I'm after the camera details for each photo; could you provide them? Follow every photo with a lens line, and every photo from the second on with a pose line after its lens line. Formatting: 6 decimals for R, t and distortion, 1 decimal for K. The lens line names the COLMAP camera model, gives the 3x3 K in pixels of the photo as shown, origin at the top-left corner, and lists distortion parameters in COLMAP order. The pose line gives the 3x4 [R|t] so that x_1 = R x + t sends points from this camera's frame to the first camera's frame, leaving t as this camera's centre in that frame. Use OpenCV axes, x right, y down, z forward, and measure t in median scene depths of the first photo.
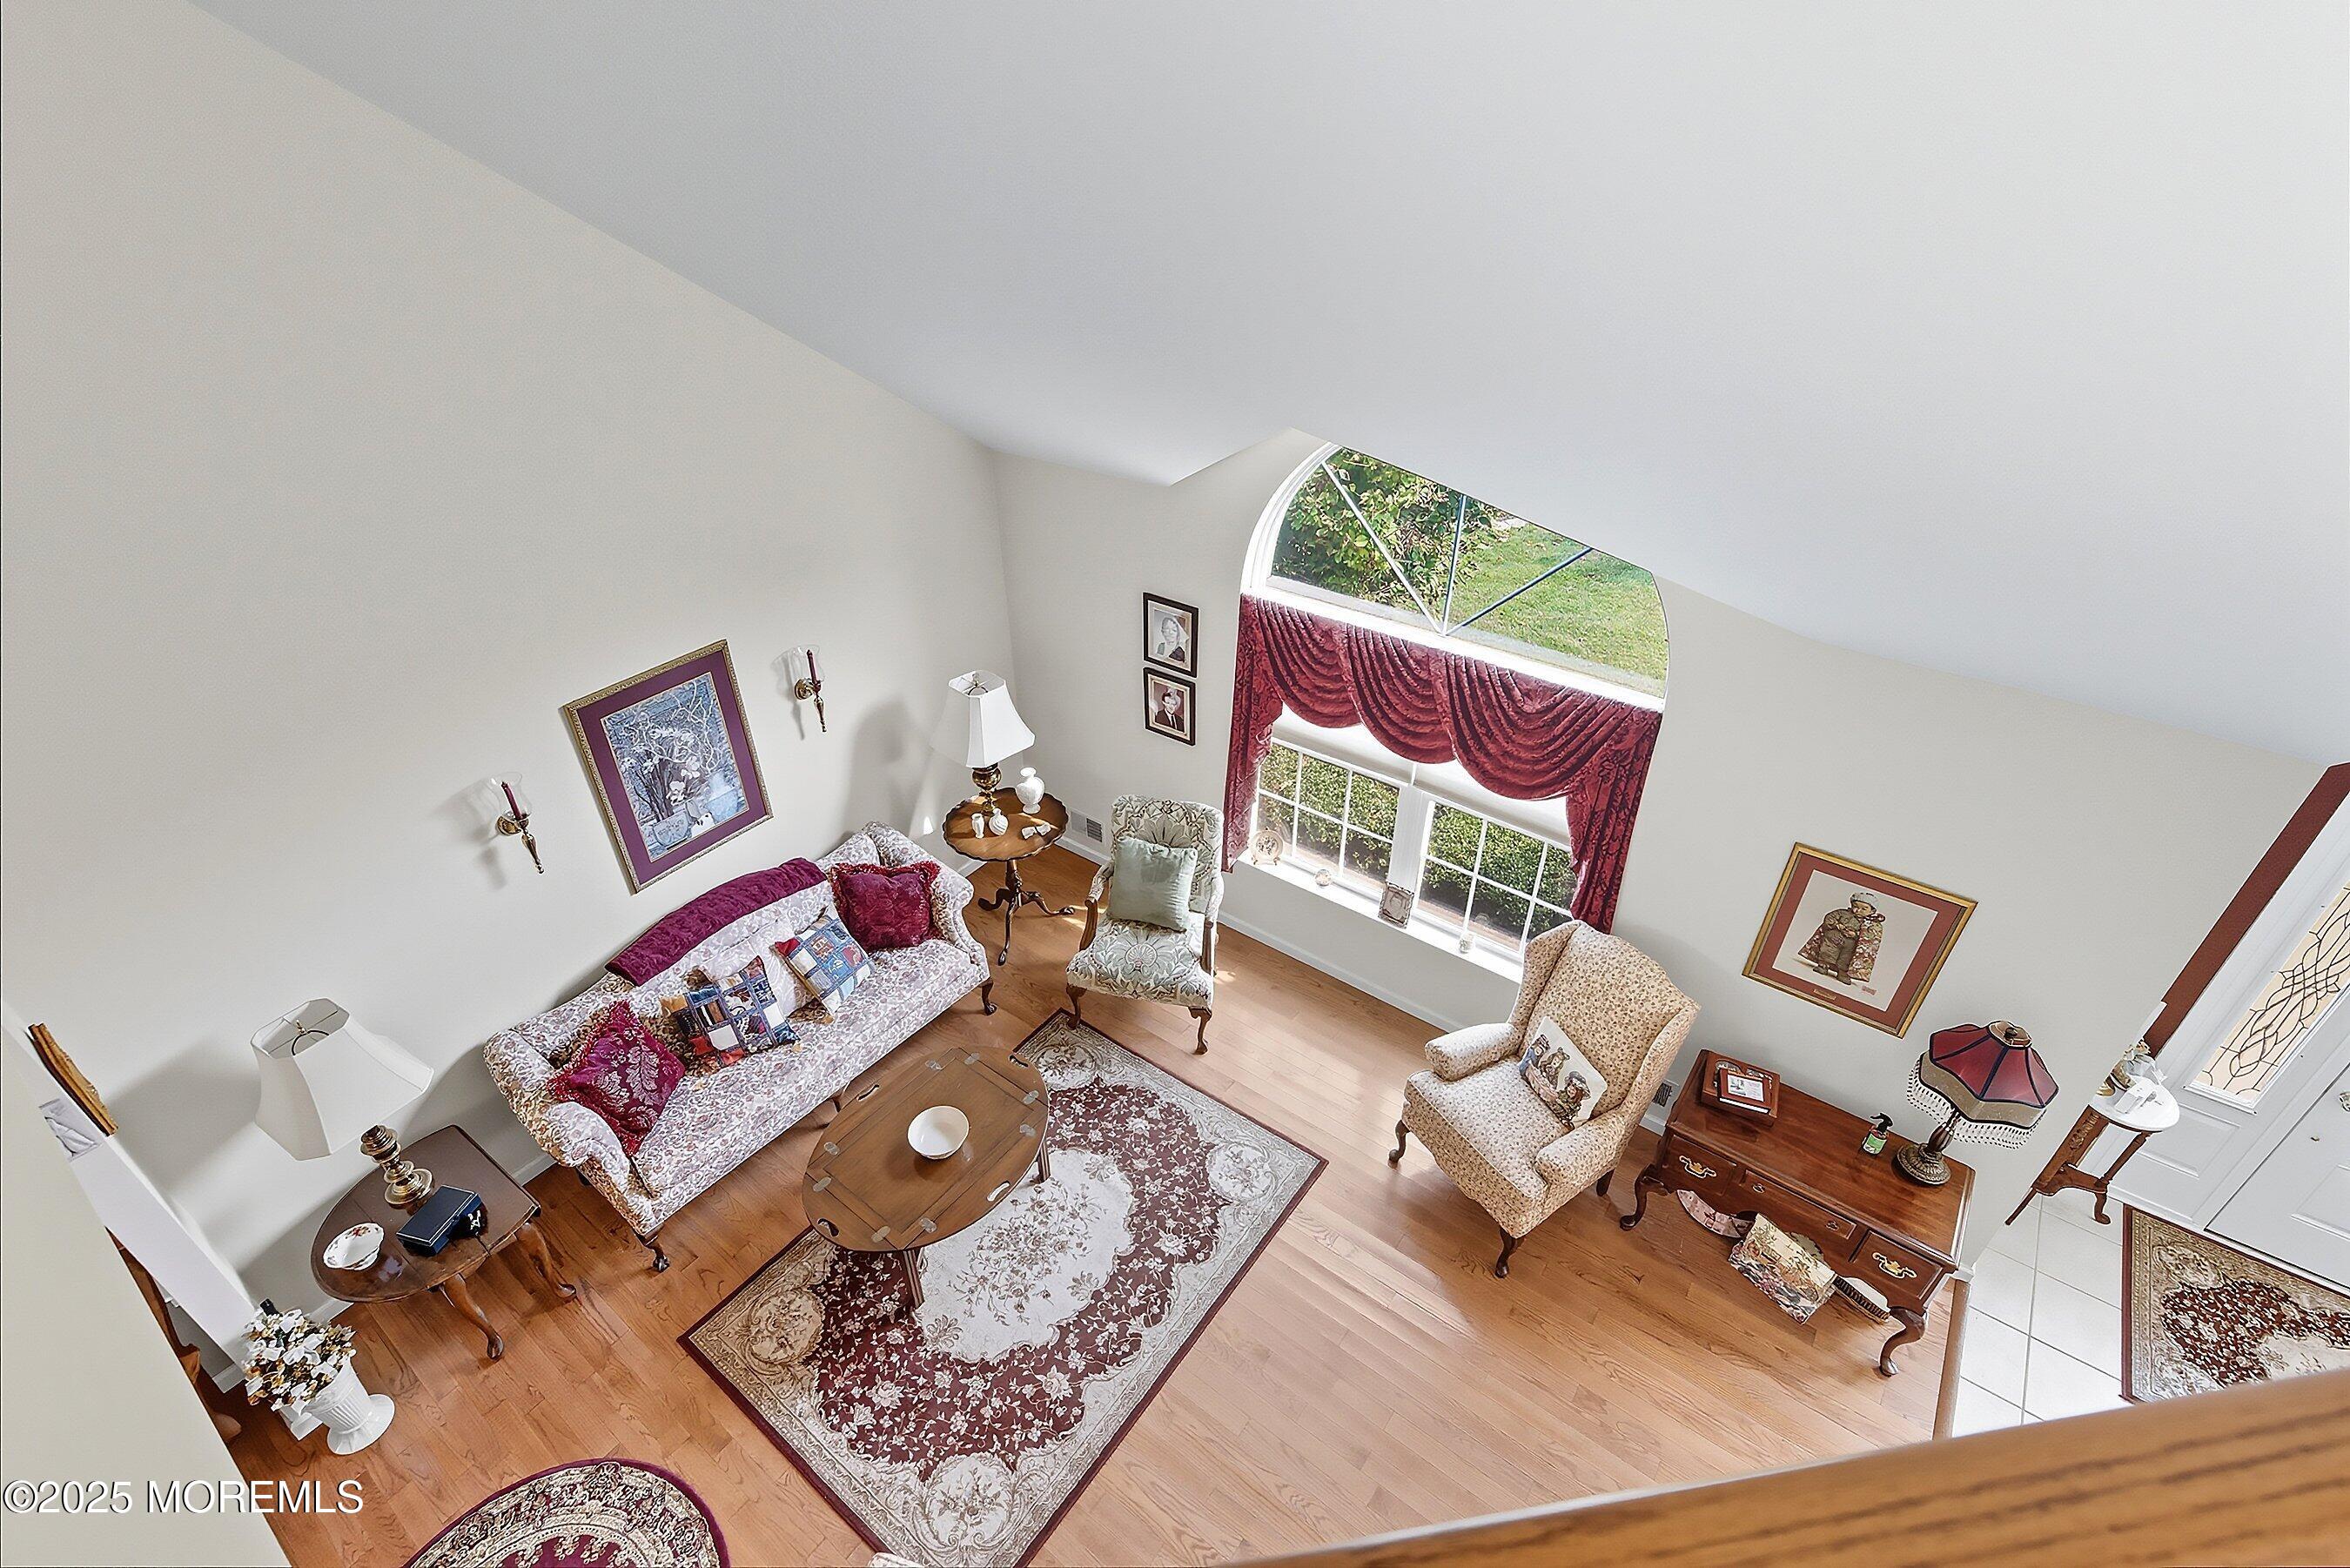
lens RADIAL K [[1085.4, 0, 1182.2], [0, 1085.4, 776.6], [0, 0, 1]] dist [0.005688, -0.002151]
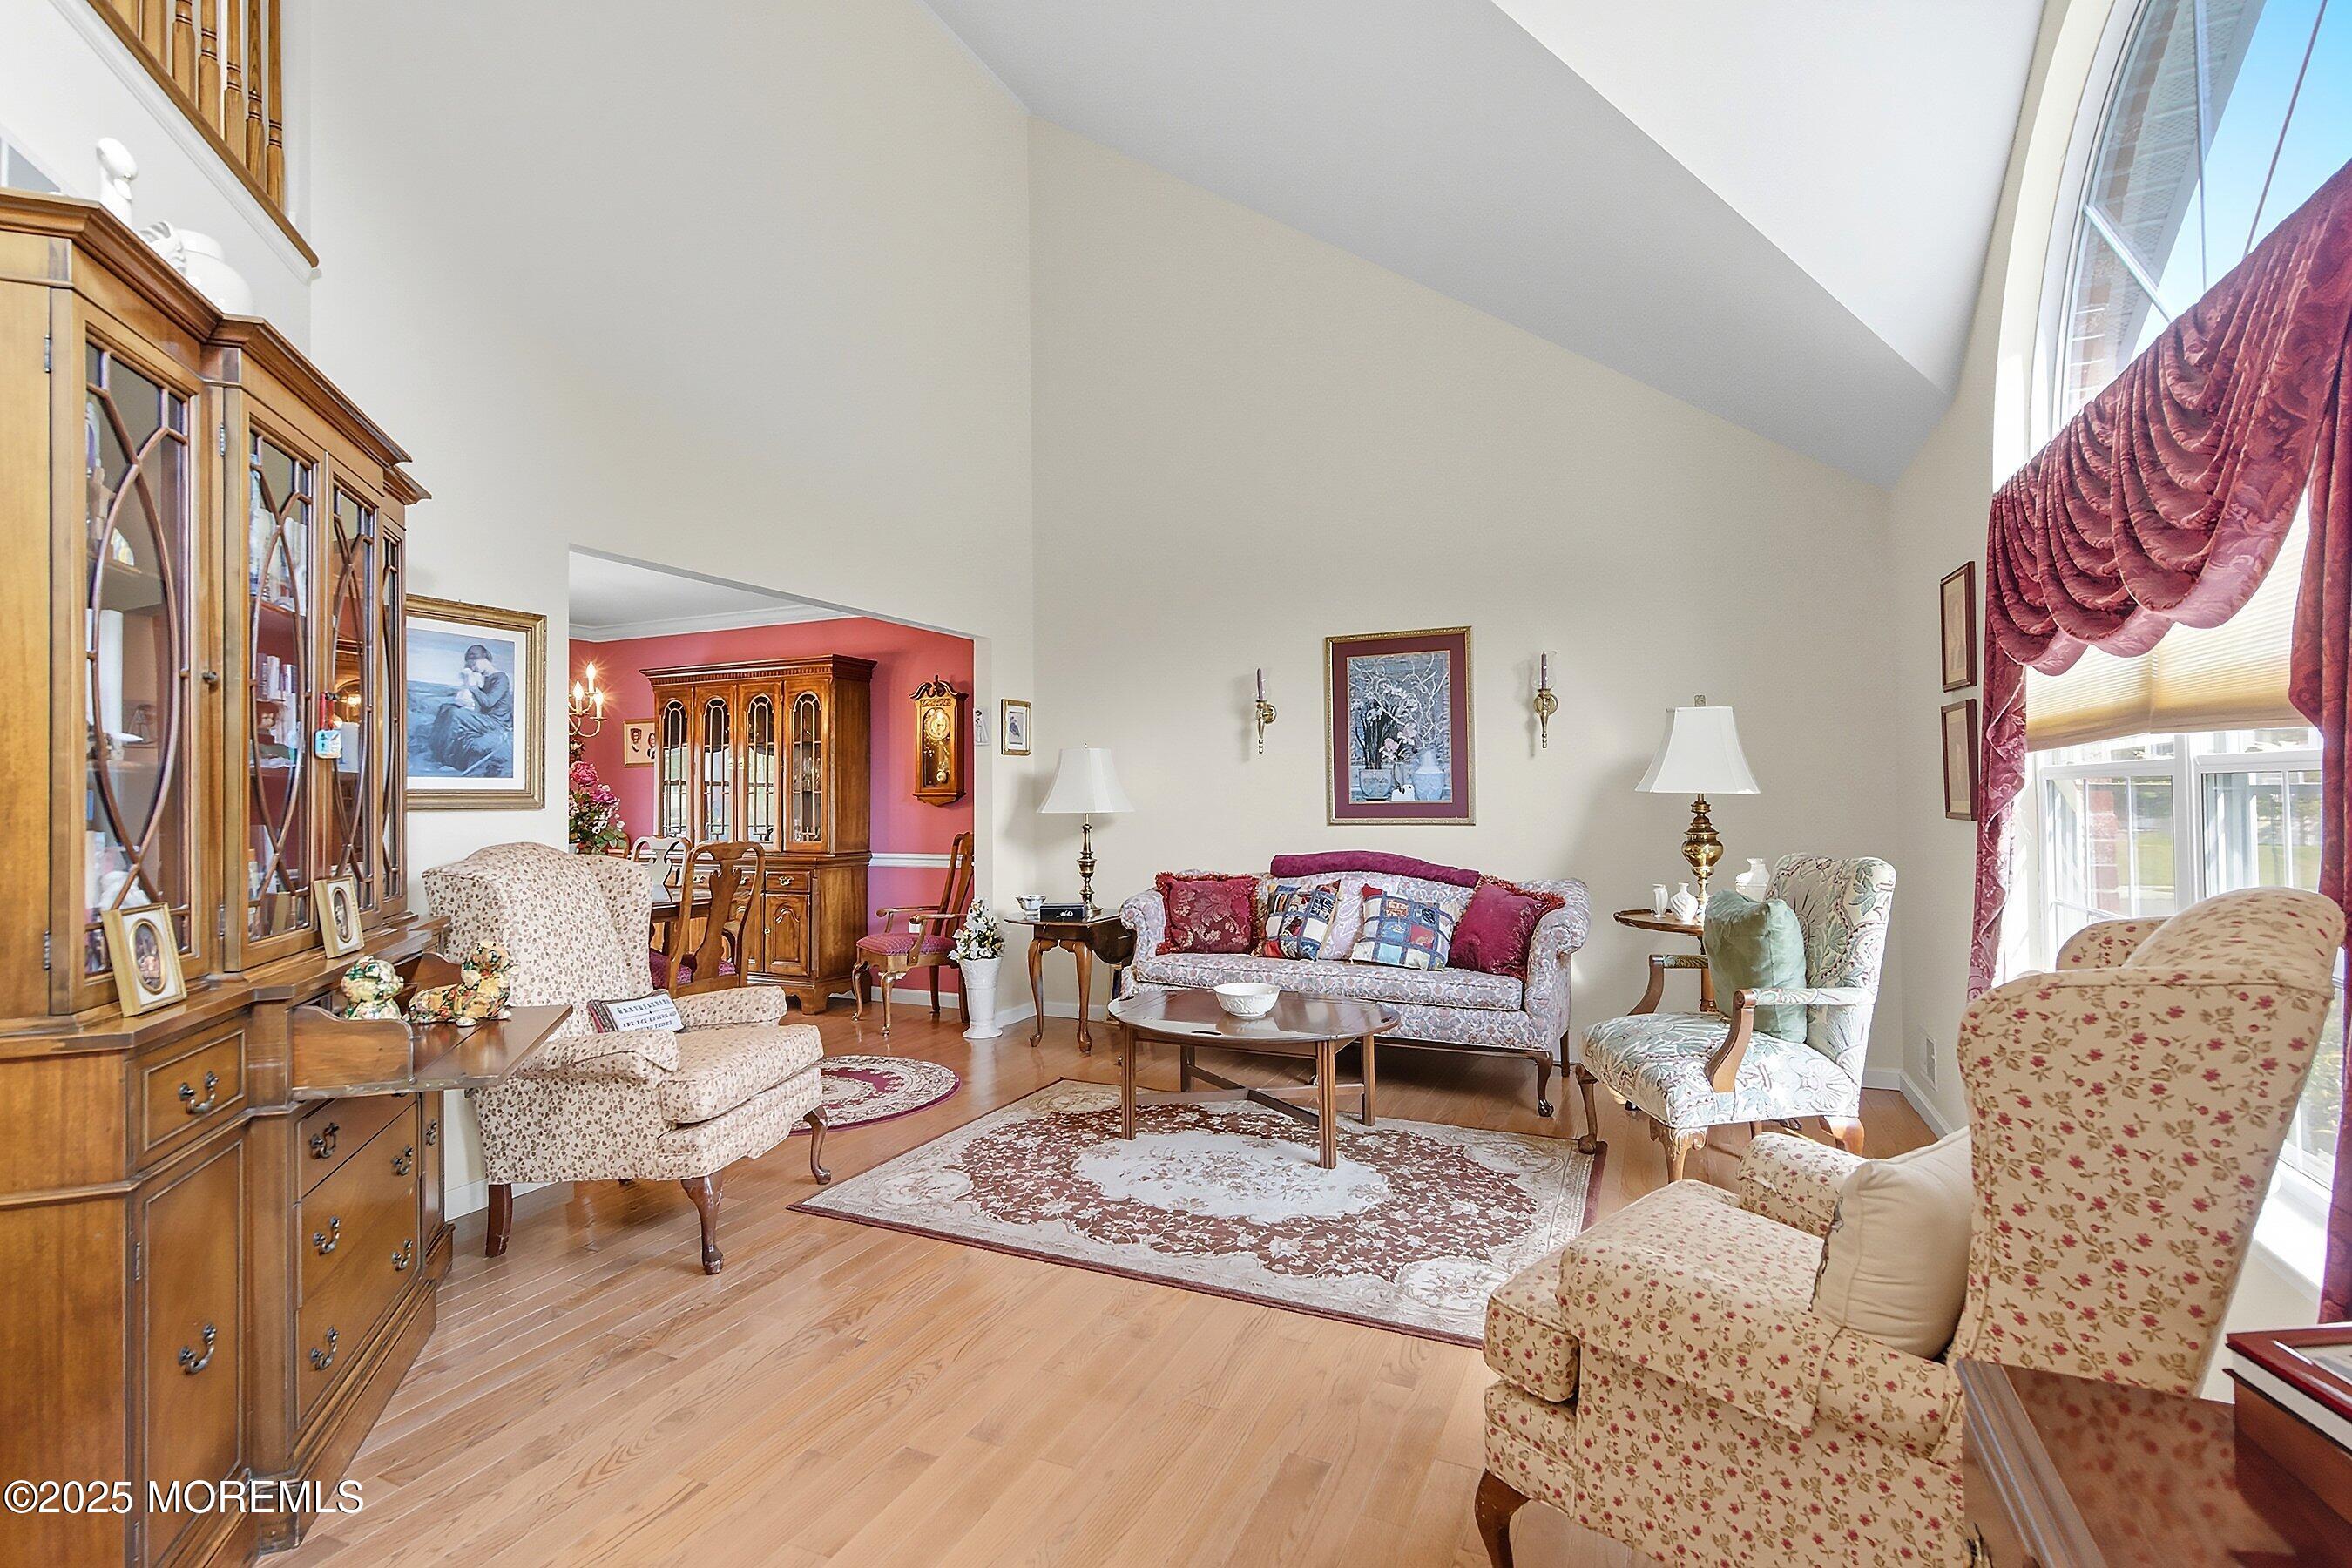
lens RADIAL K [[1086.5, 0, 1159.8], [0, 1086.5, 760.4], [0, 0, 1]] dist [0.005688, -0.002151]
pose [[0.195813, -0.032343, -0.980108, 0.627090], [-0.539389, 0.831134, -0.135191, 0.324410], [0.818973, 0.555131, 0.145301, 0.699515]]
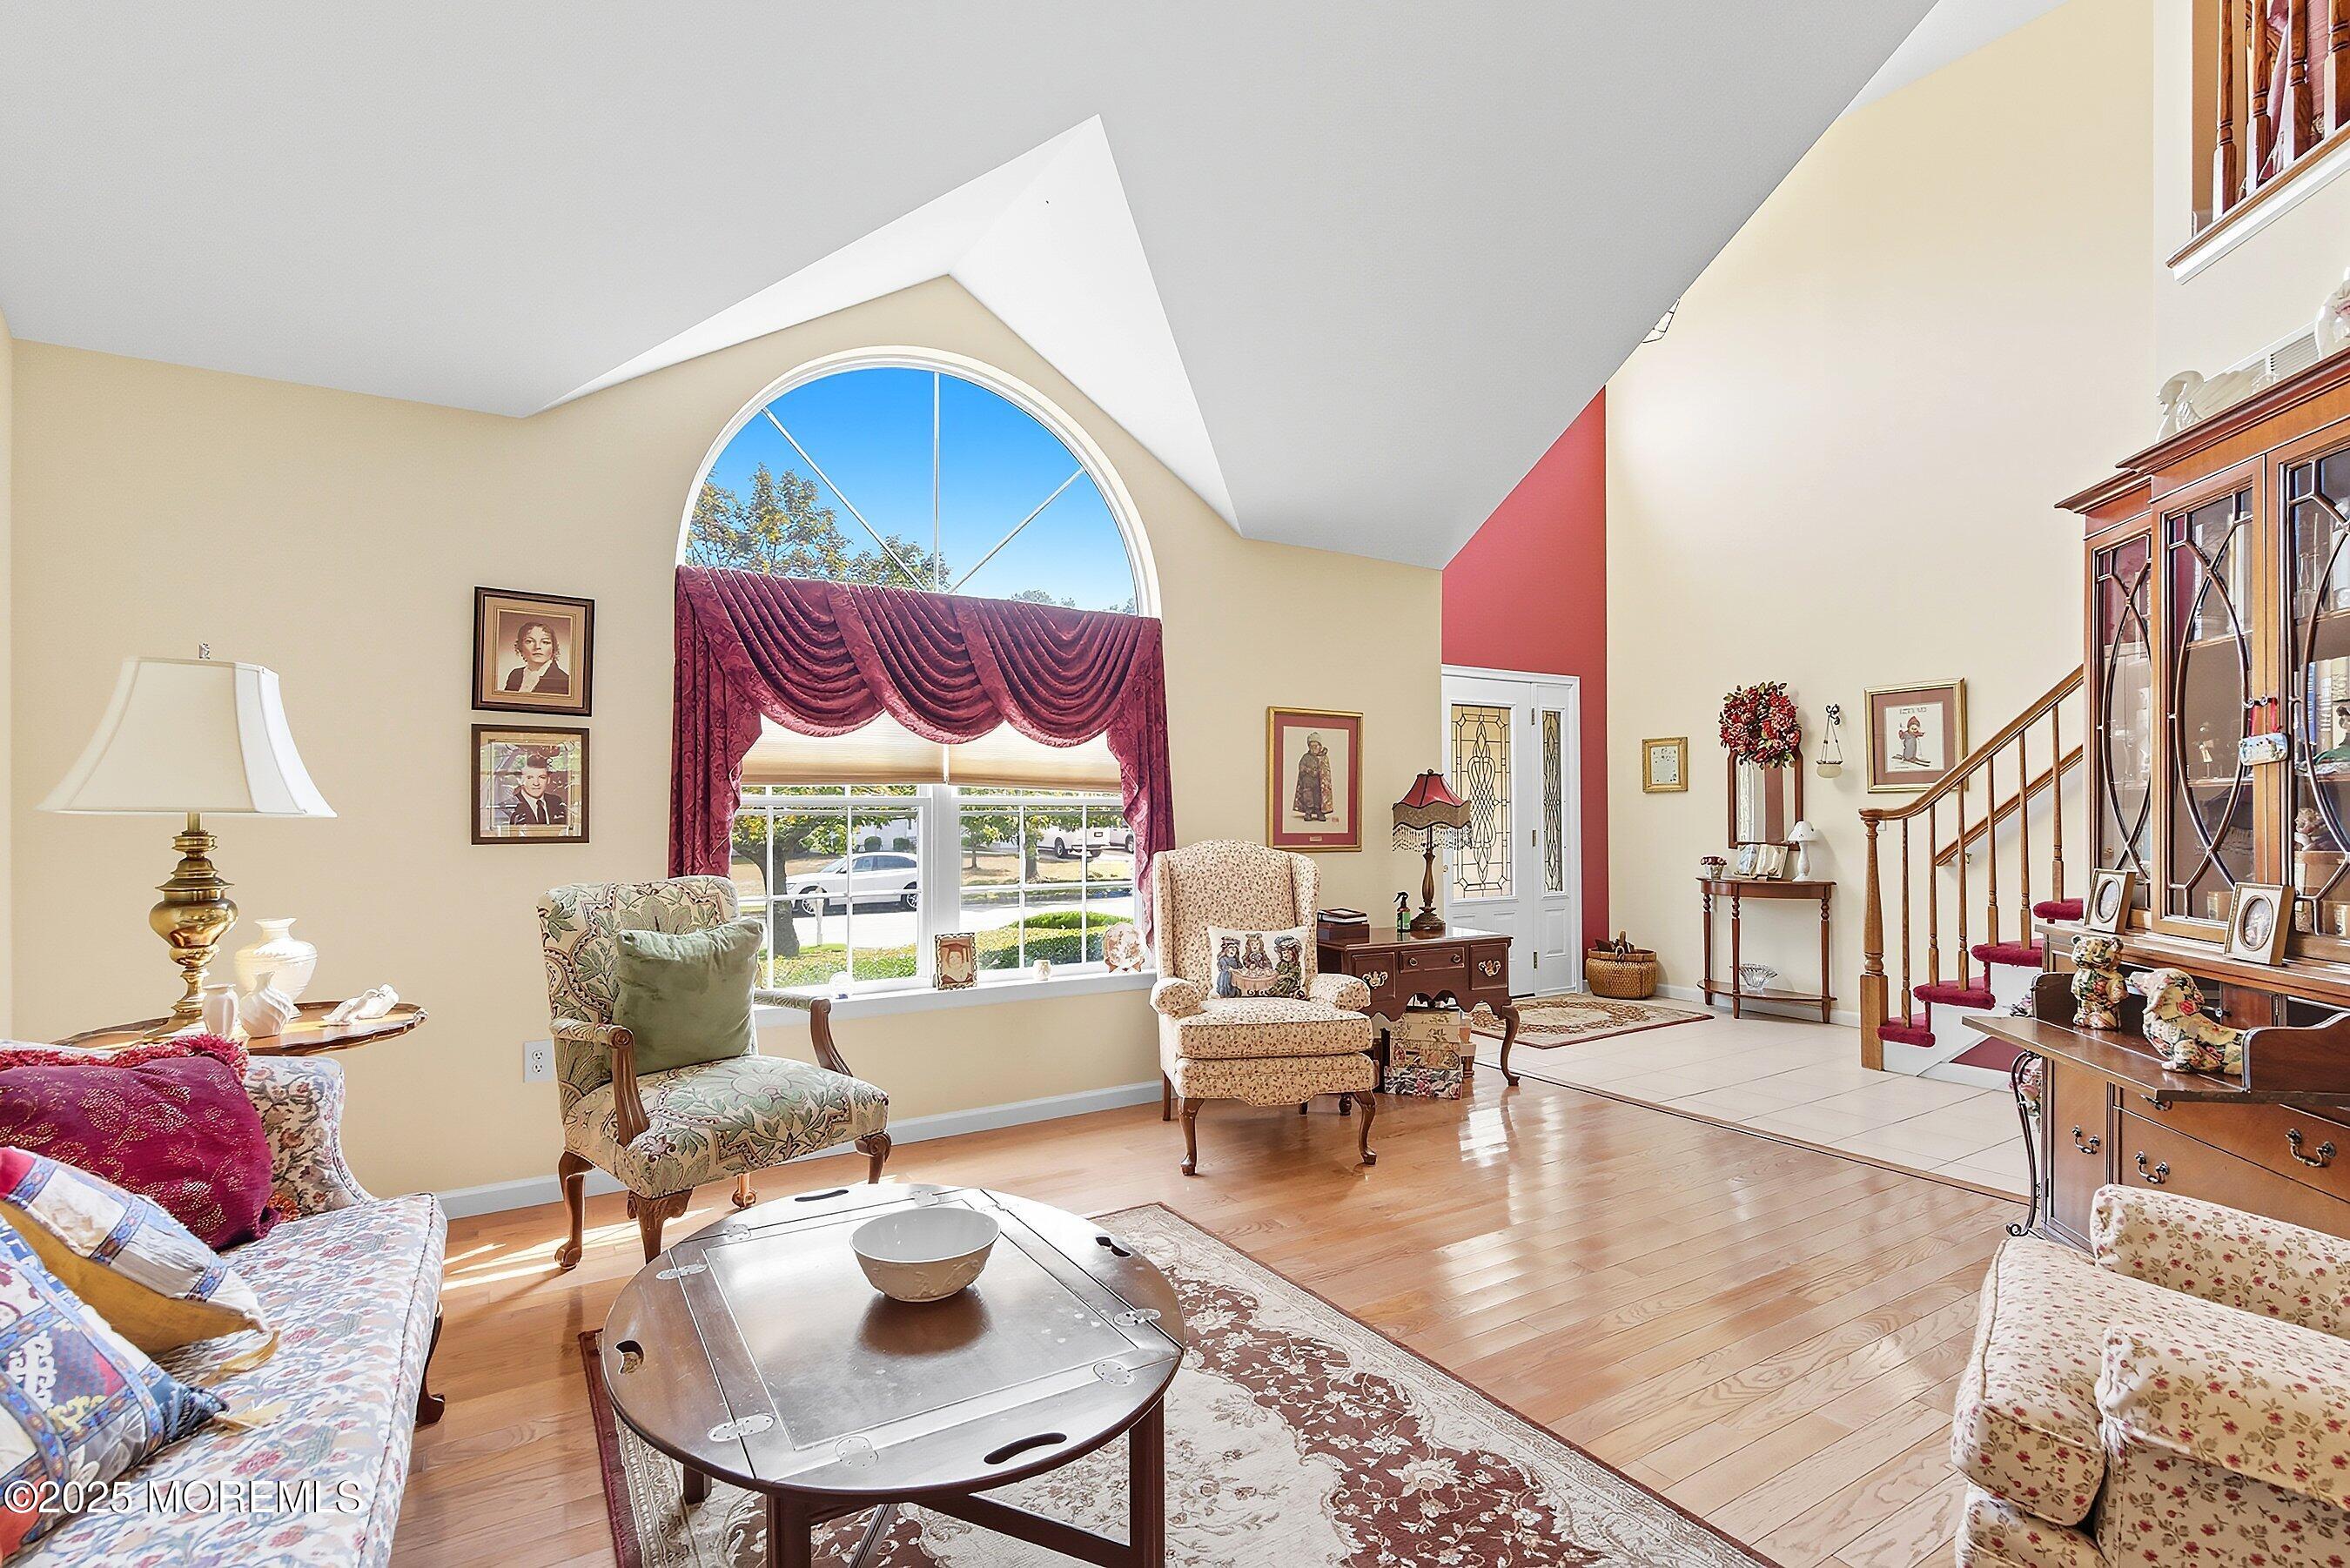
lens RADIAL K [[1085.4, 0, 1180.8], [0, 1085.4, 797.9], [0, 0, 1]] dist [0.005688, -0.002151]
pose [[0.350342, 0.018423, 0.936441, -0.567573], [0.518968, 0.828481, -0.210456, 0.320881], [-0.779701, 0.559714, 0.280690, 0.710512]]
